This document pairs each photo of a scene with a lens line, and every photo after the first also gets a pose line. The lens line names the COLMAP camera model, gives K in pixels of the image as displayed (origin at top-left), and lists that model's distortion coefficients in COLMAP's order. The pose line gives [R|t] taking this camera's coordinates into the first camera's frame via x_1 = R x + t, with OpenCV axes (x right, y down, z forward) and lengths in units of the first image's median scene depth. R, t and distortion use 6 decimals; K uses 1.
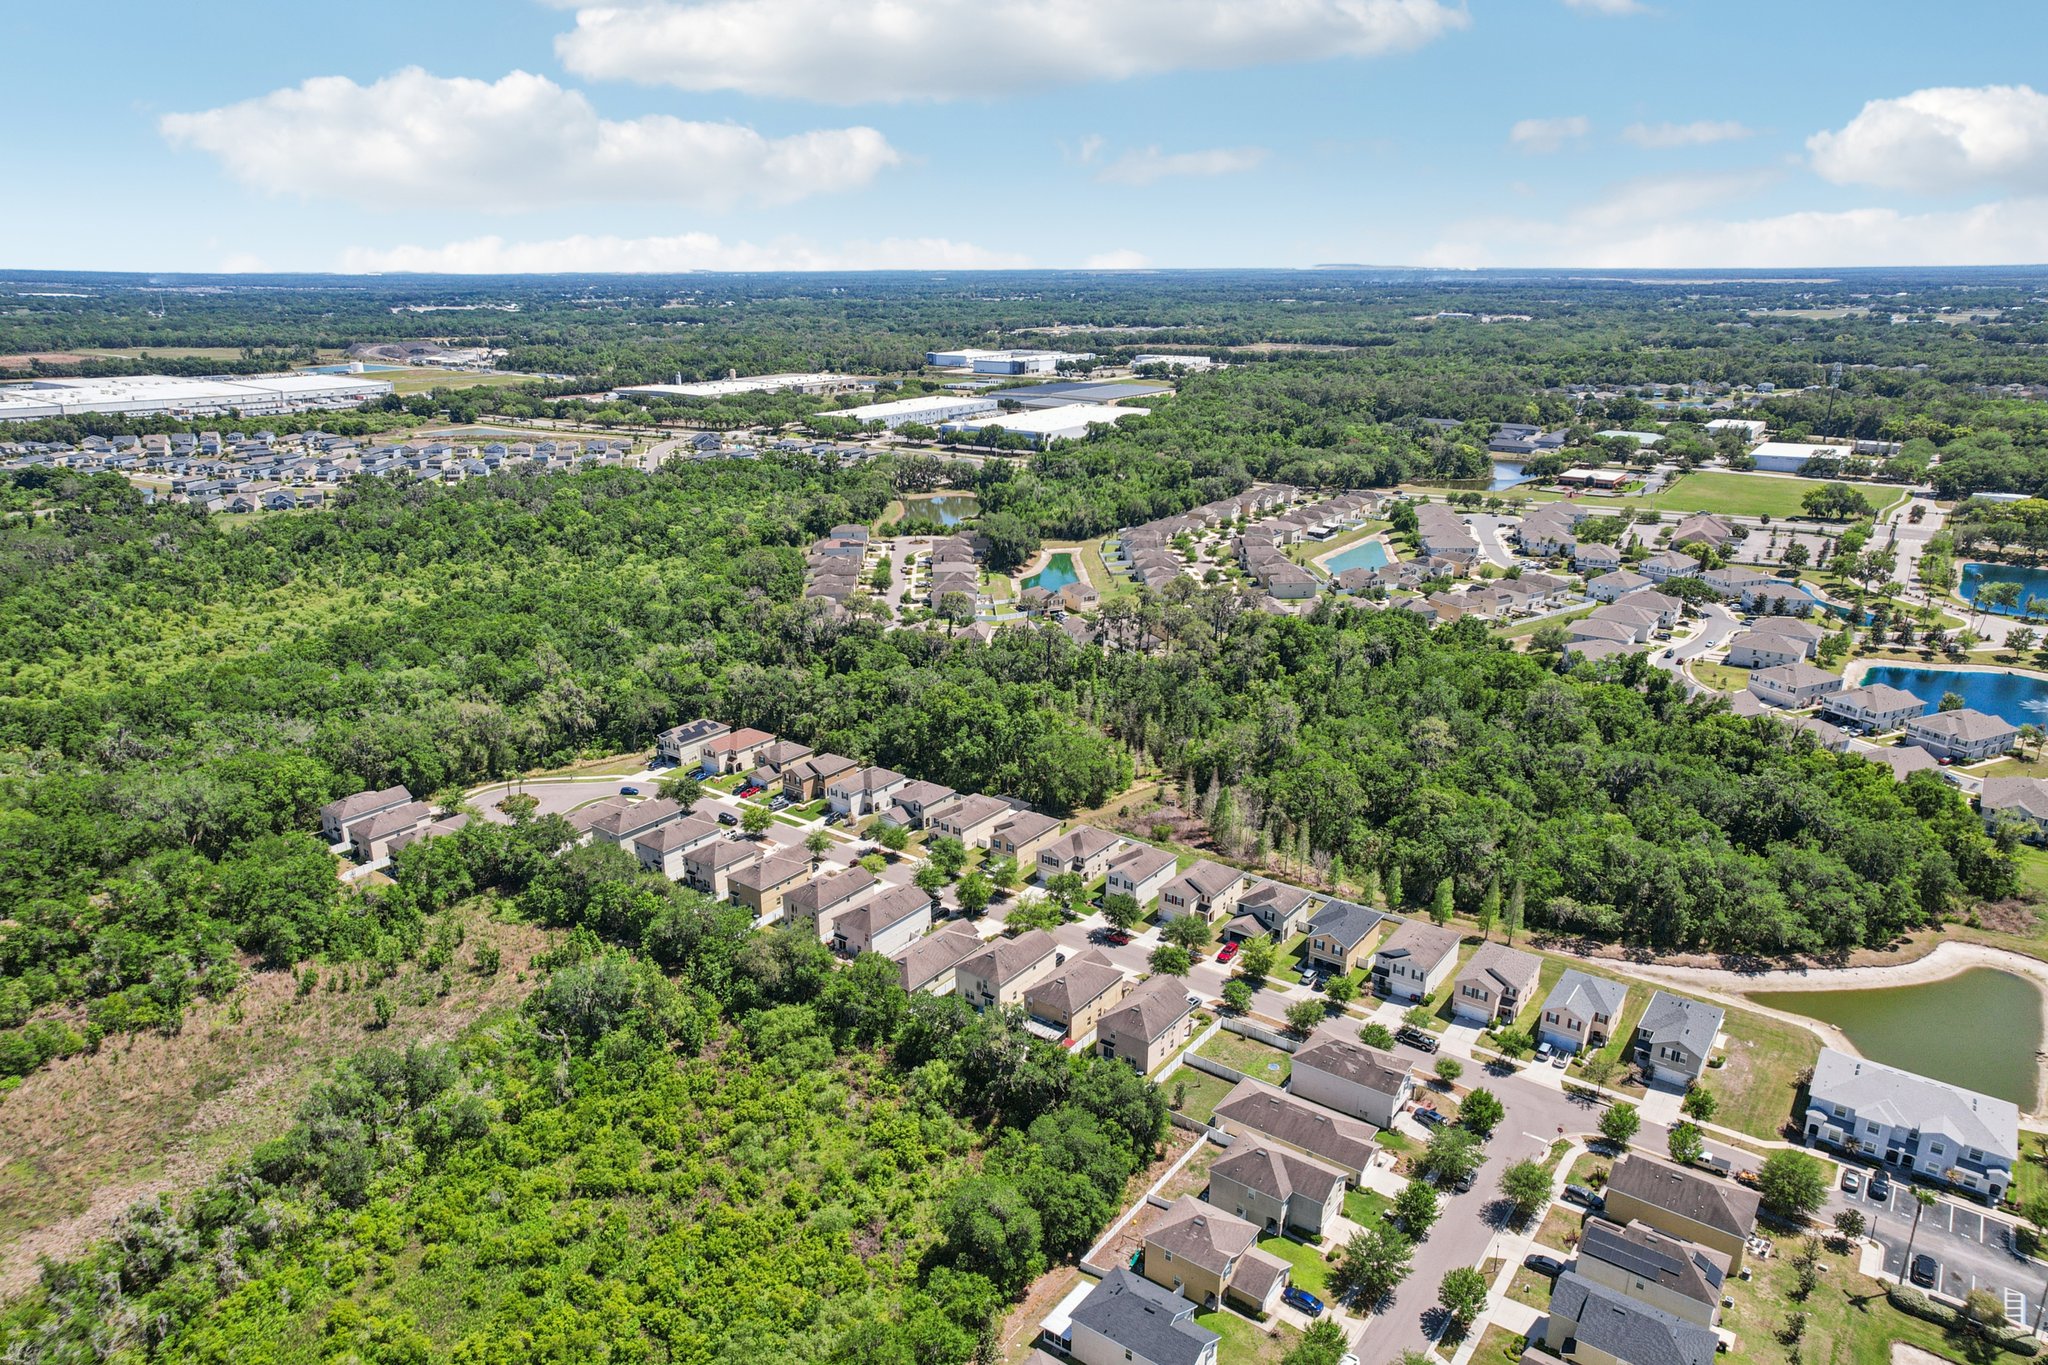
lens RADIAL K [[1320.7, 0, 1030.4], [0, 1320.7, 697.0], [0, 0, 1]] dist [-0.046457, 0.027859]
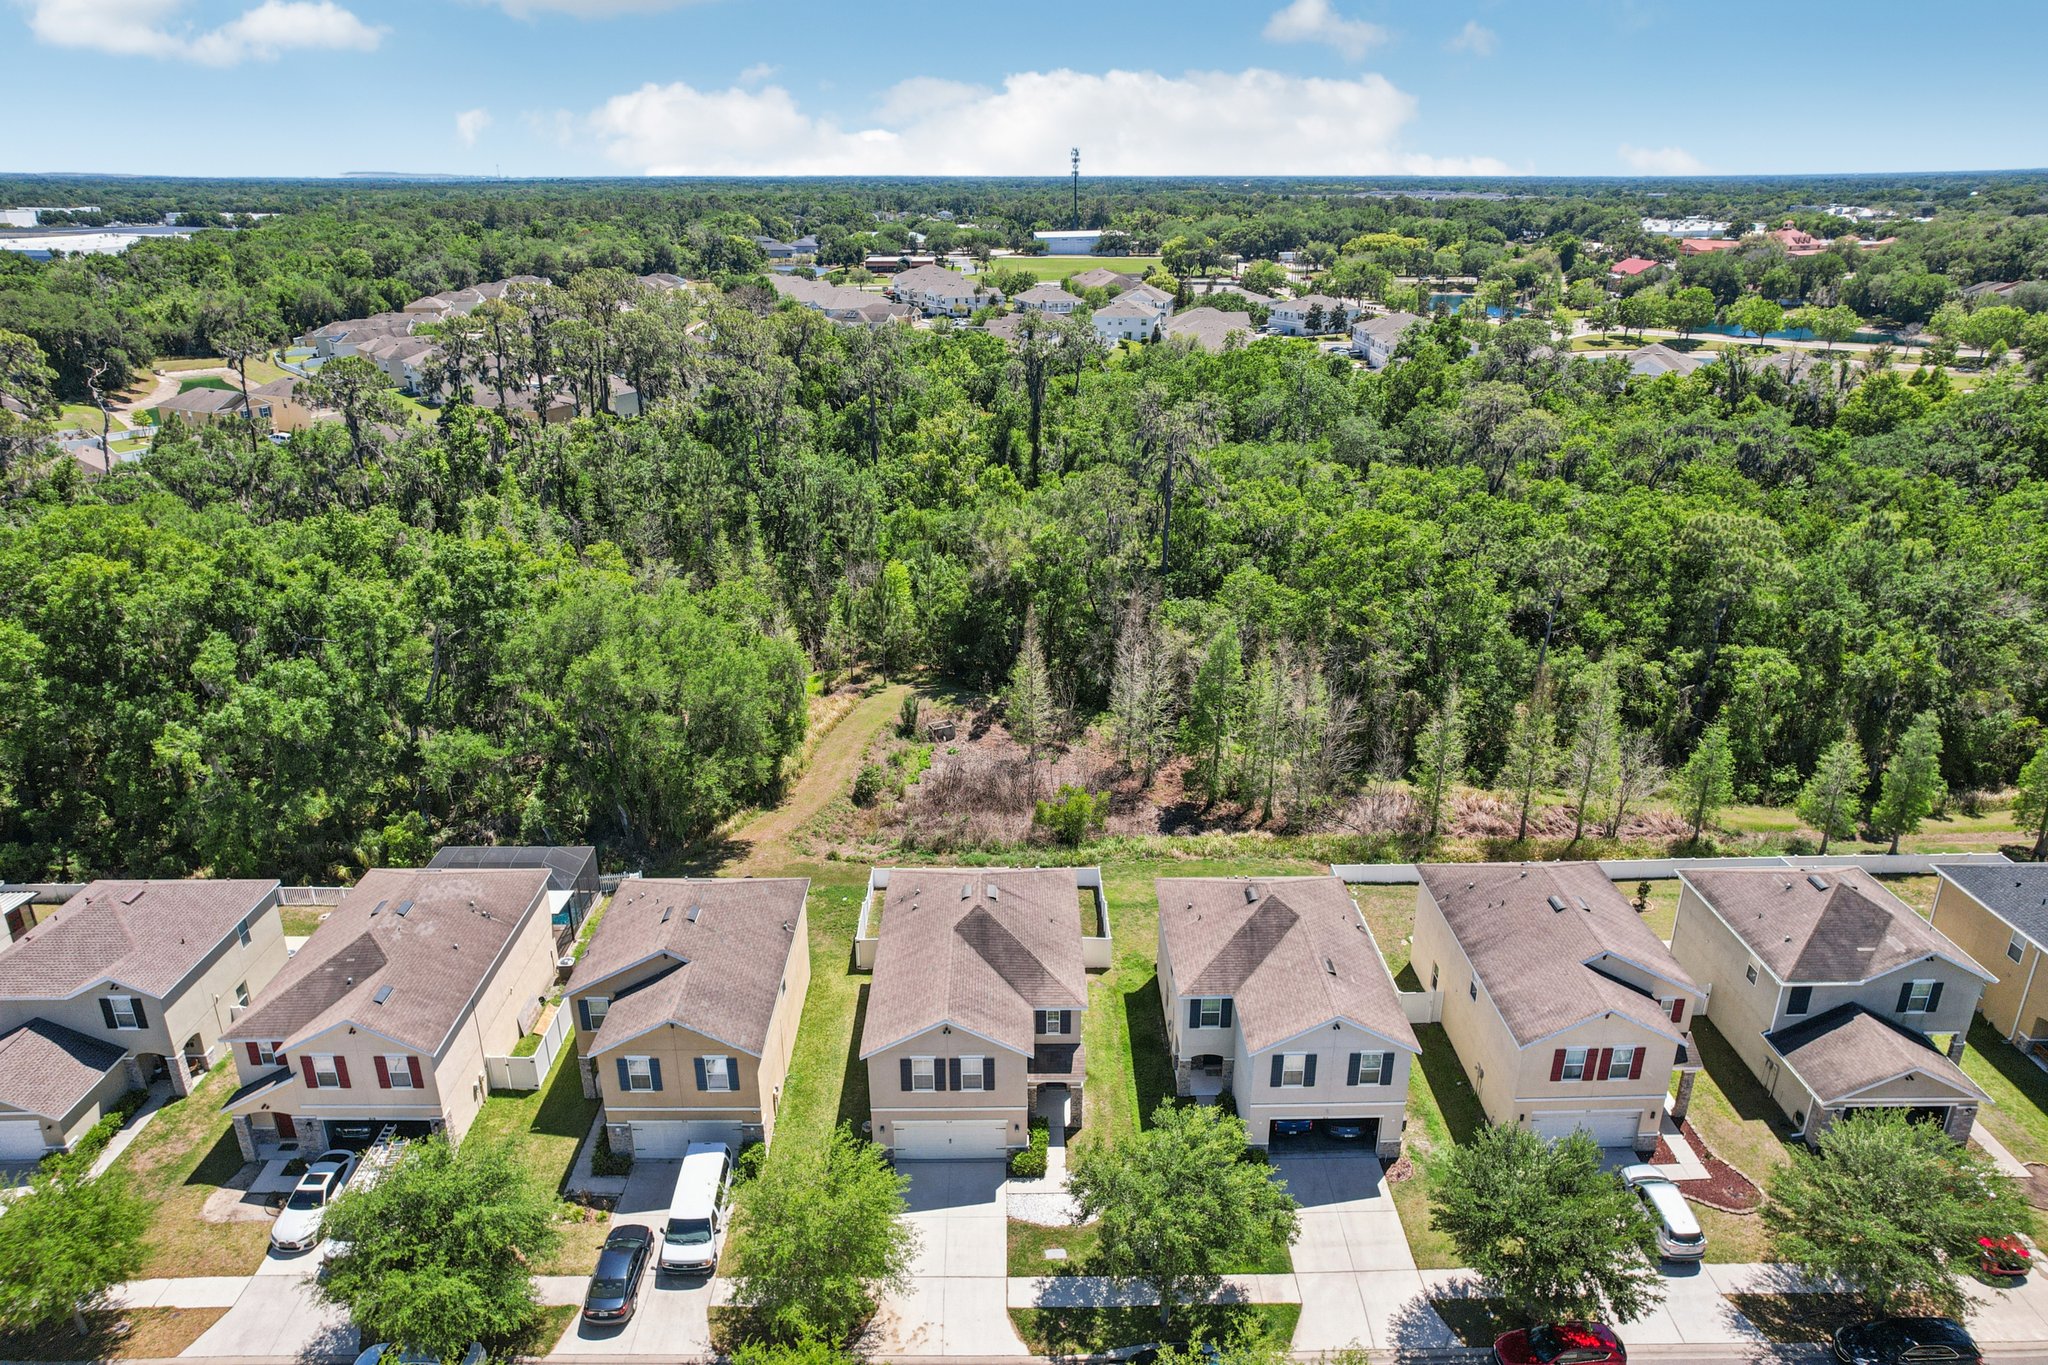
lens RADIAL K [[1320.7, 0, 1036.6], [0, 1320.7, 680.3], [0, 0, 1]] dist [-0.046457, 0.027859]
pose [[0.786103, -0.211895, 0.580639, -0.073974], [0.185545, 0.976974, 0.105329, 0.033840], [-0.589588, 0.024935, 0.807319, 0.684625]]
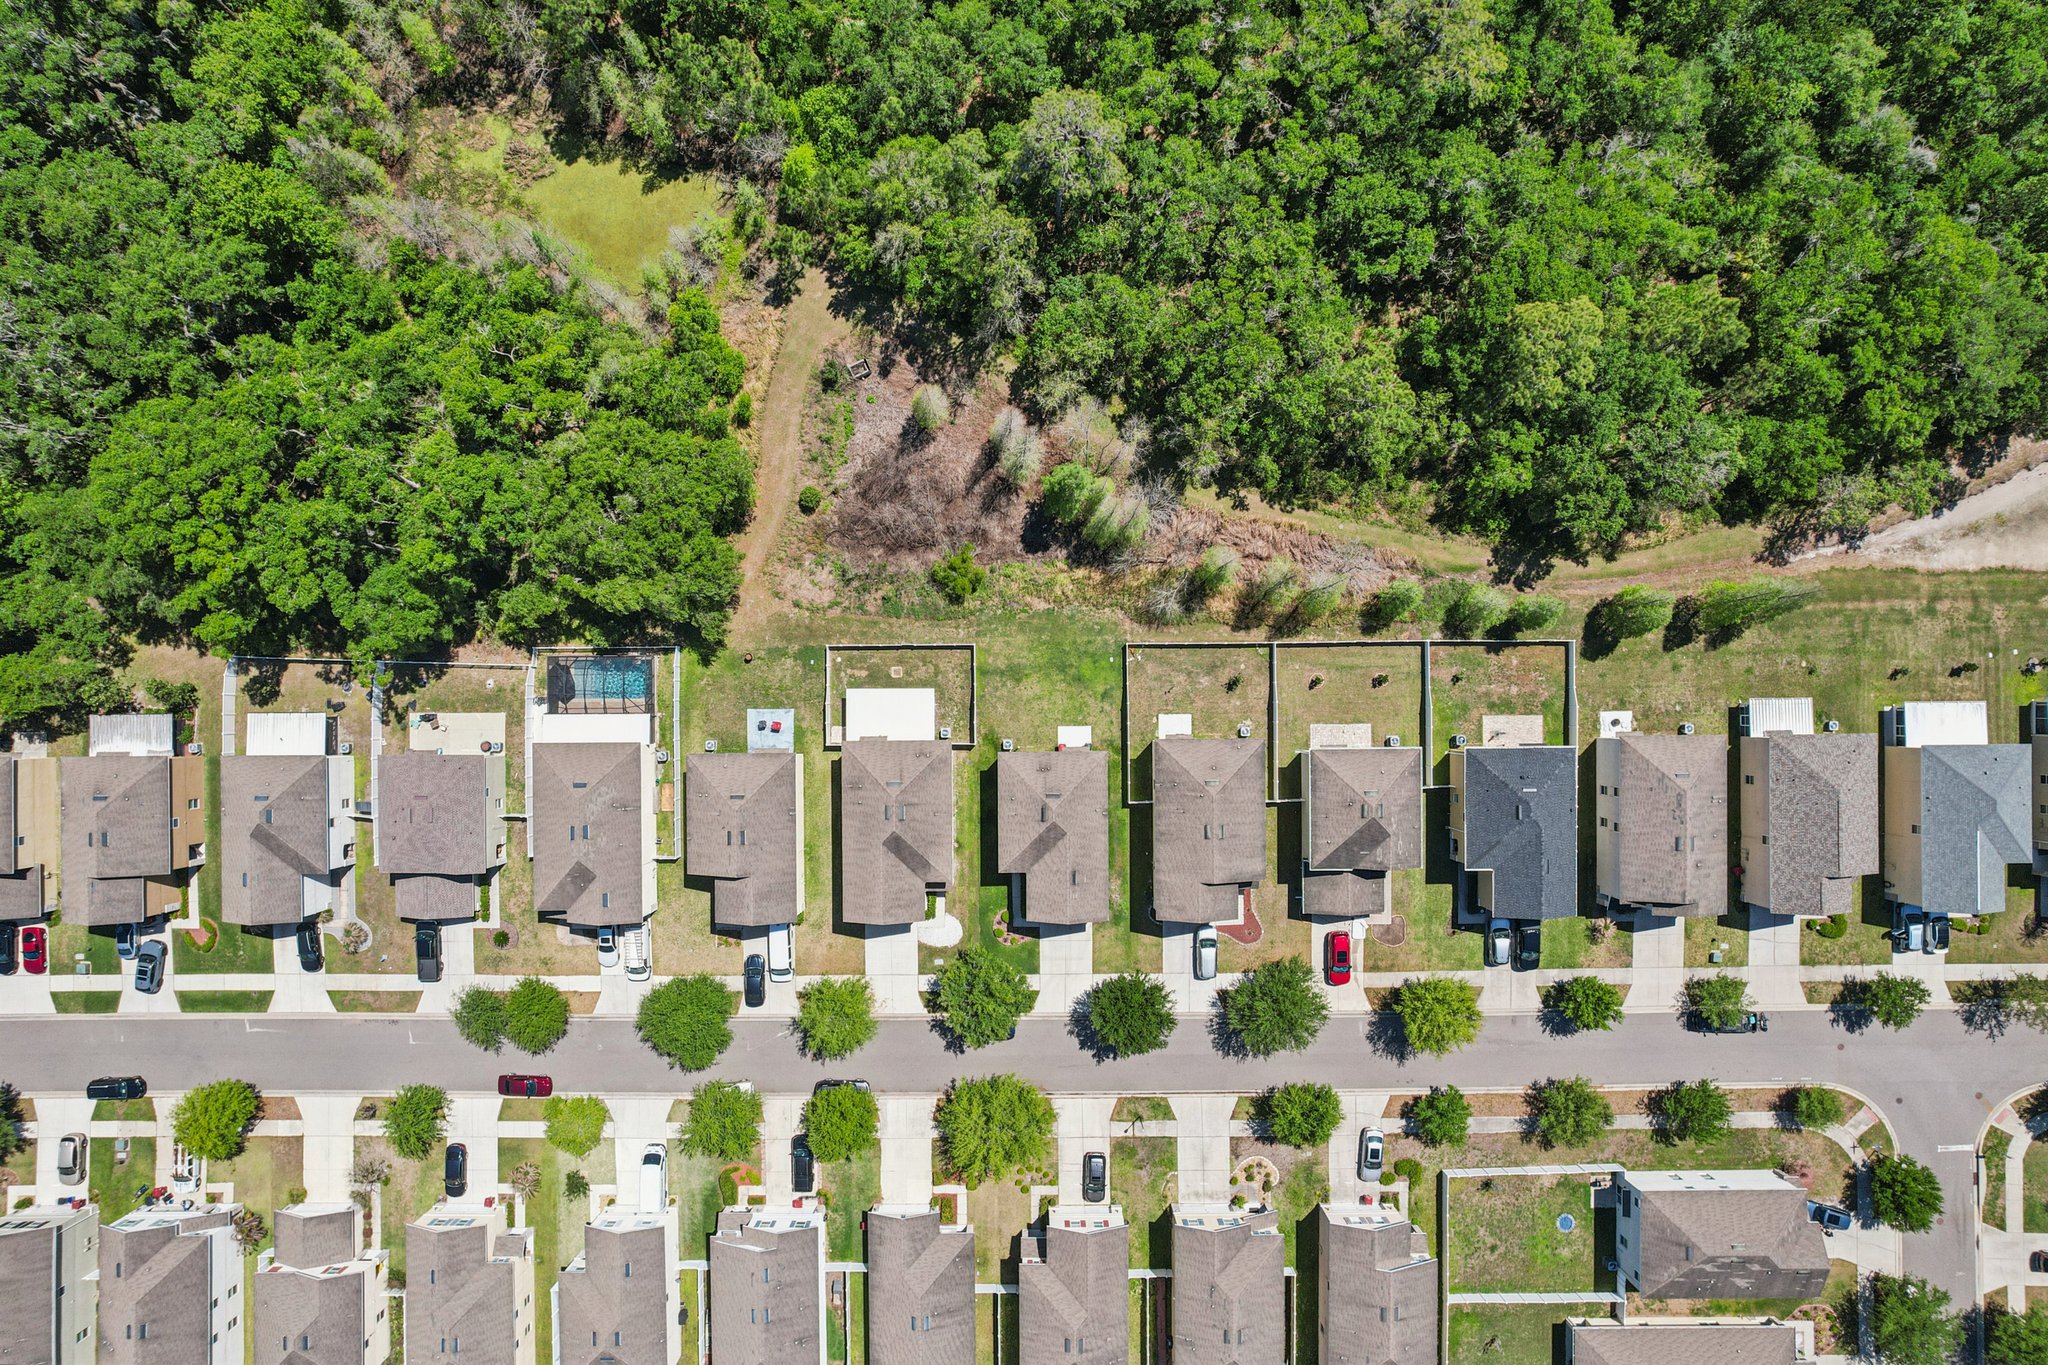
lens RADIAL K [[1320.7, 0, 1018.4], [0, 1320.7, 684.5], [0, 0, 1]] dist [-0.046457, 0.027859]
pose [[0.791534, -0.611120, 0.002567, 0.083457], [0.182465, 0.240338, 0.953386, -0.277009], [-0.583250, -0.754168, 0.301744, 0.752763]]
